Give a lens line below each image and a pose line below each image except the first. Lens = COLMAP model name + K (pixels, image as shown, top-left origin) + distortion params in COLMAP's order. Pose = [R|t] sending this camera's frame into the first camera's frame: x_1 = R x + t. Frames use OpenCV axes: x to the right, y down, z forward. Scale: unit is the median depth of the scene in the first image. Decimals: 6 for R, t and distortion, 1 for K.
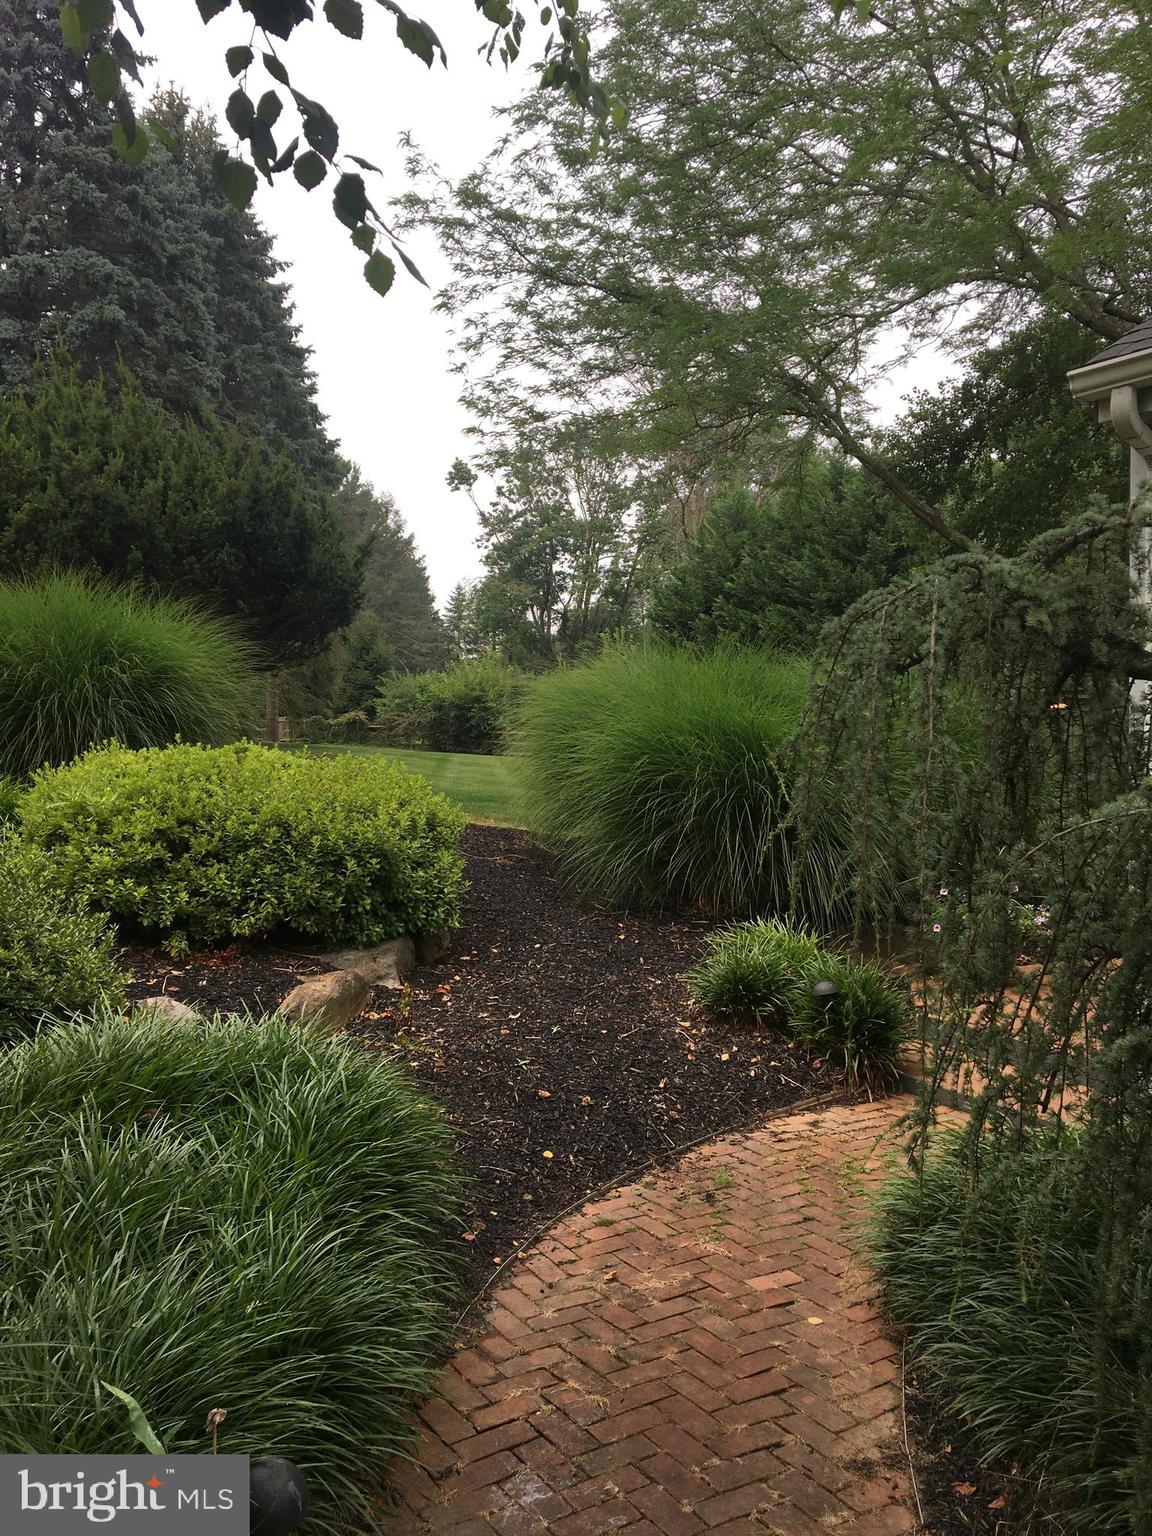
lens RADIAL K [[1274.1, 0, 576.0], [0, 1274.1, 768.0], [0, 0, 1]] dist [0.061415, -0.068262]
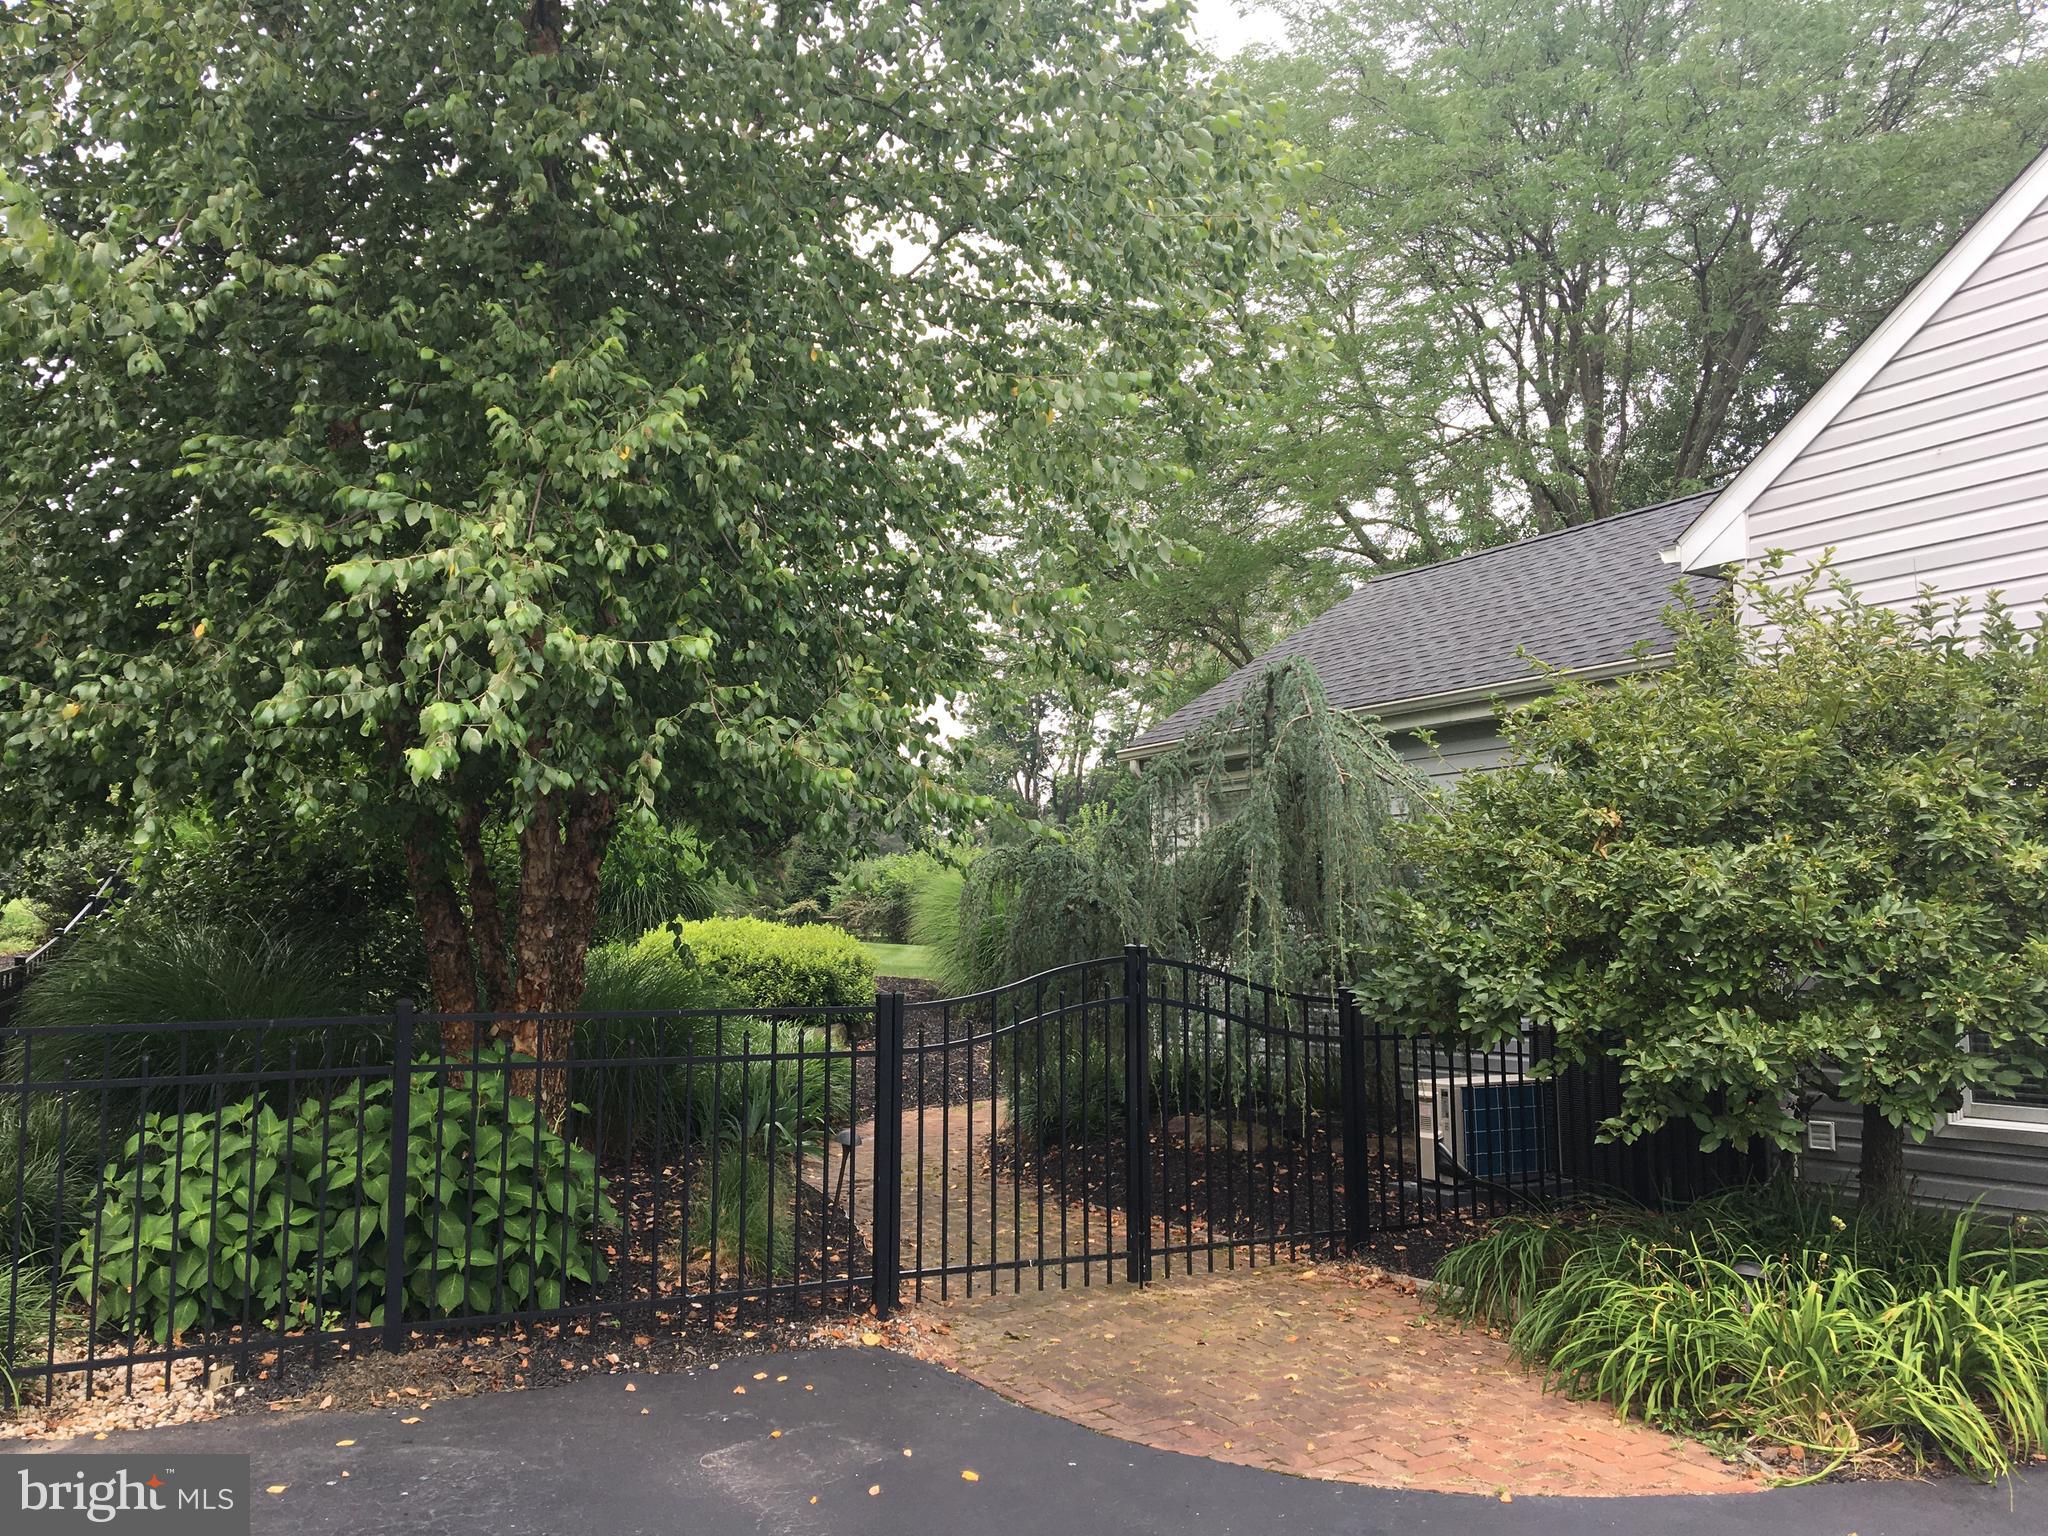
lens RADIAL K [[1698.8, 0, 1024.0], [0, 1698.8, 768.0], [0, 0, 1]] dist [0.061415, -0.068262]
pose [[0.999036, -0.013803, -0.041674, 0.028009], [0.008675, 0.992636, -0.120823, 0.008271], [0.043035, 0.120345, 0.991799, -0.173413]]
